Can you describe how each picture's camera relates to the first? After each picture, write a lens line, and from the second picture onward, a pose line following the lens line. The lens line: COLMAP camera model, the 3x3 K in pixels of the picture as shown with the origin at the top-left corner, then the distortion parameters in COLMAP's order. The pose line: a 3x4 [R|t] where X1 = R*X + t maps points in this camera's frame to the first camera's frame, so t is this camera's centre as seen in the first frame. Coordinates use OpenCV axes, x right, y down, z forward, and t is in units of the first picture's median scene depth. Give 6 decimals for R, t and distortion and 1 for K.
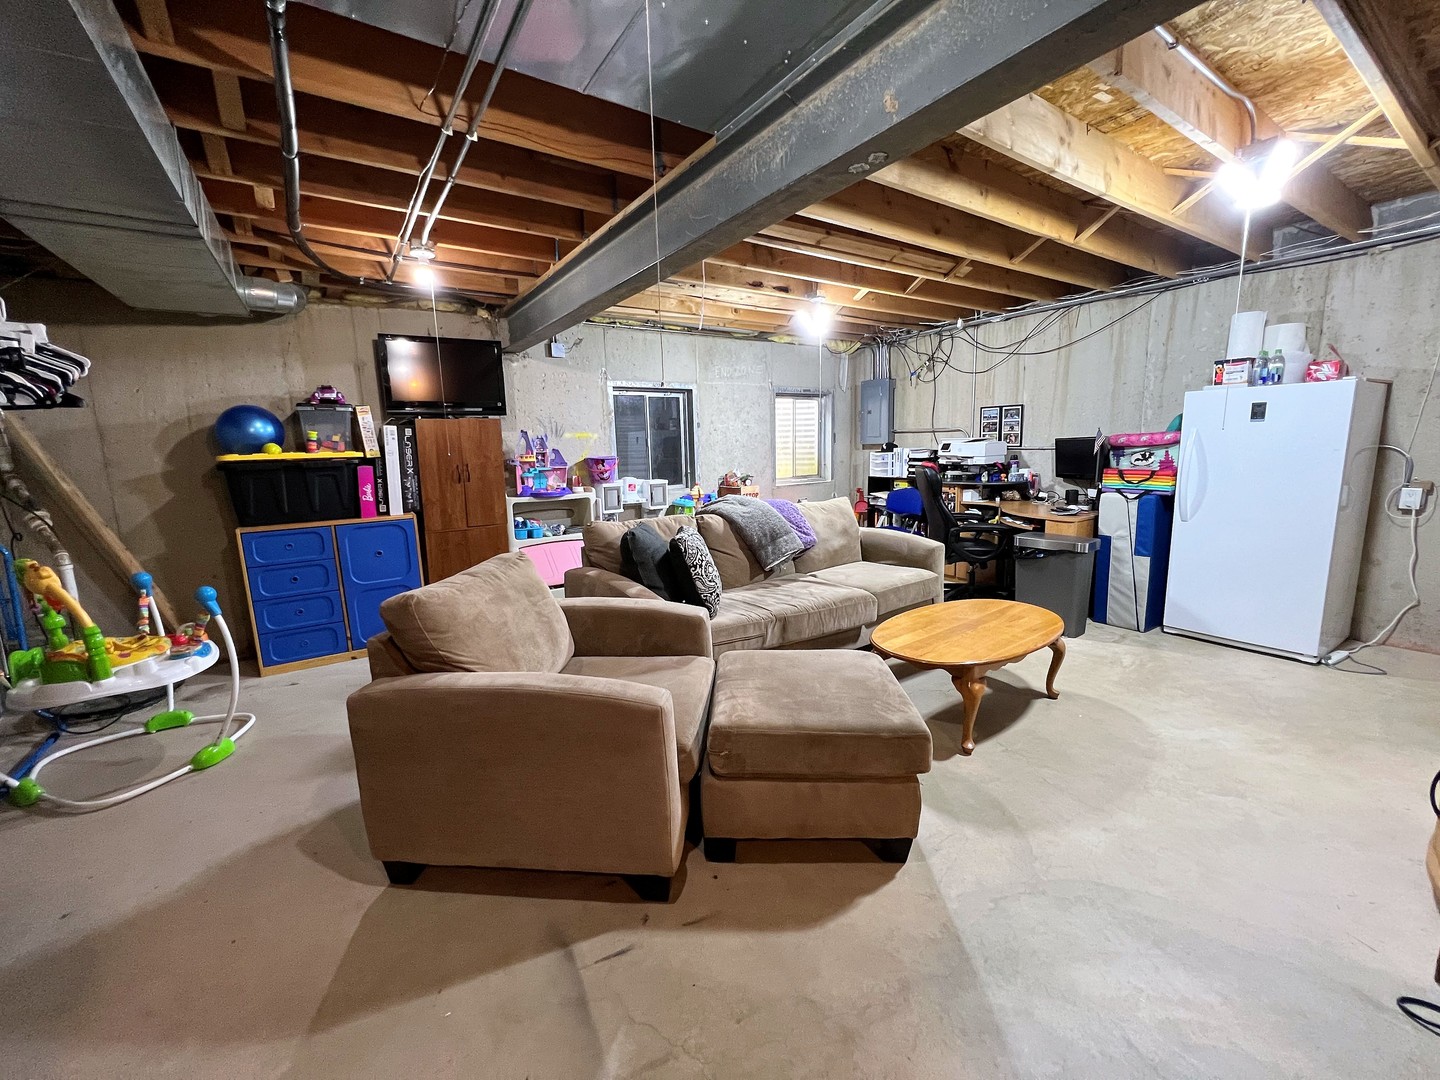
lens RADIAL K [[591.7, 0, 716.4], [0, 591.7, 537.1], [0, 0, 1]] dist [0.000479, 0.000197]
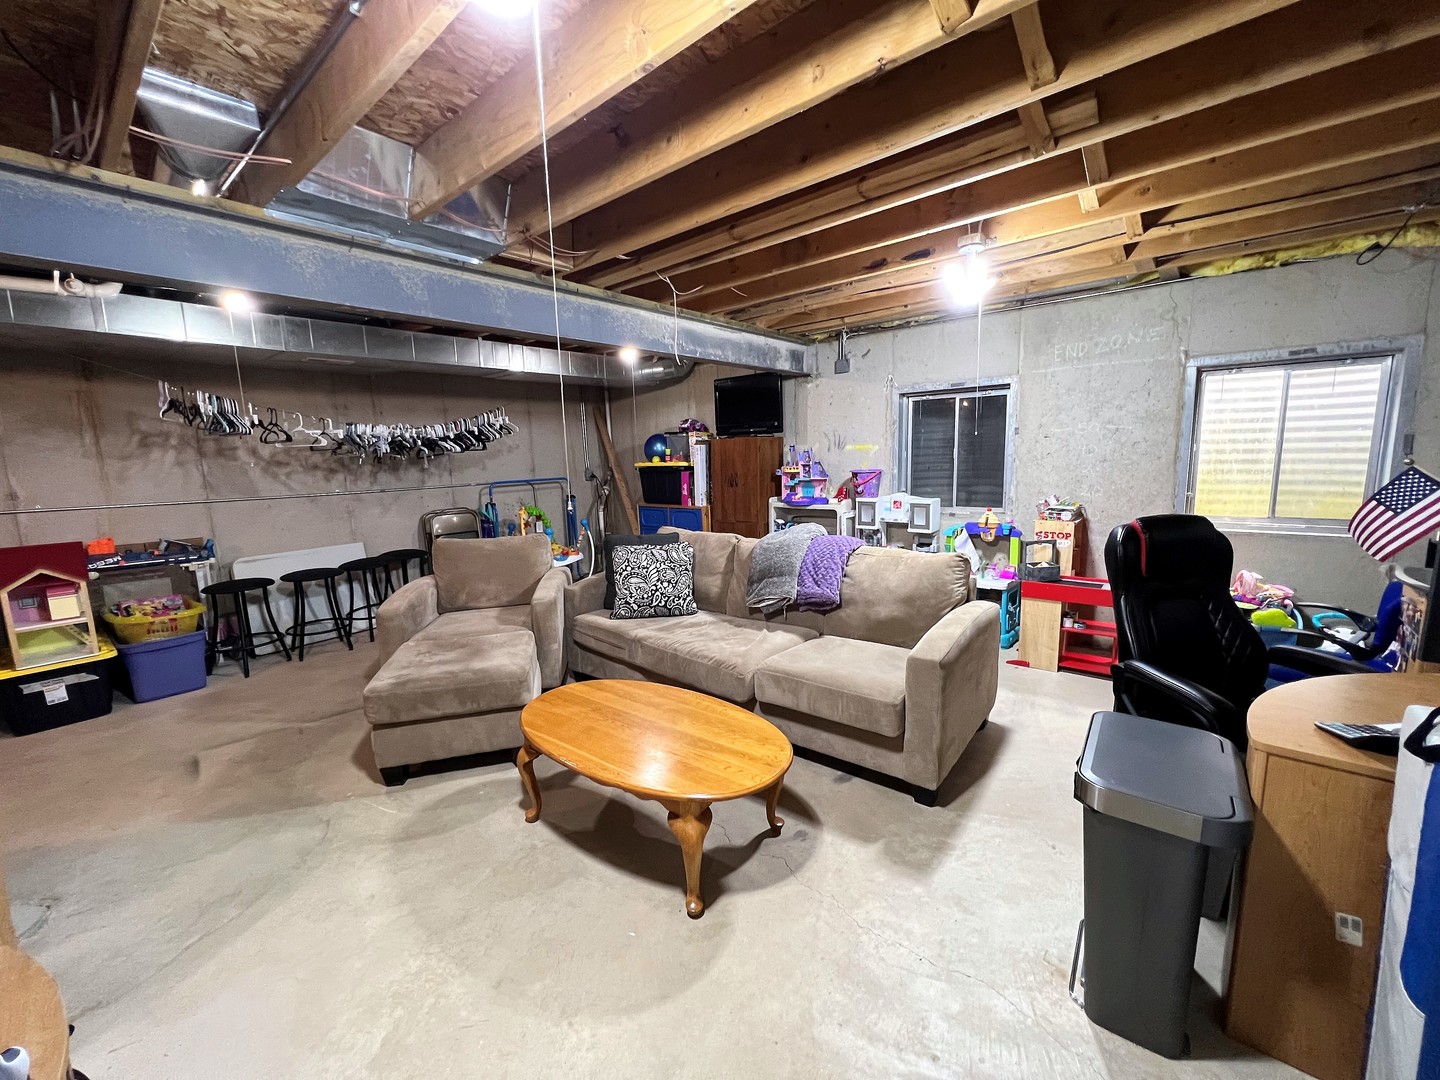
lens RADIAL K [[591.7, 0, 716.4], [0, 591.7, 537.1], [0, 0, 1]] dist [0.000479, 0.000197]
pose [[0.249989, 0.157227, -0.955398, 0.773941], [-0.126565, 0.983568, 0.128746, -0.136046], [0.959941, 0.088735, 0.265781, 0.580882]]
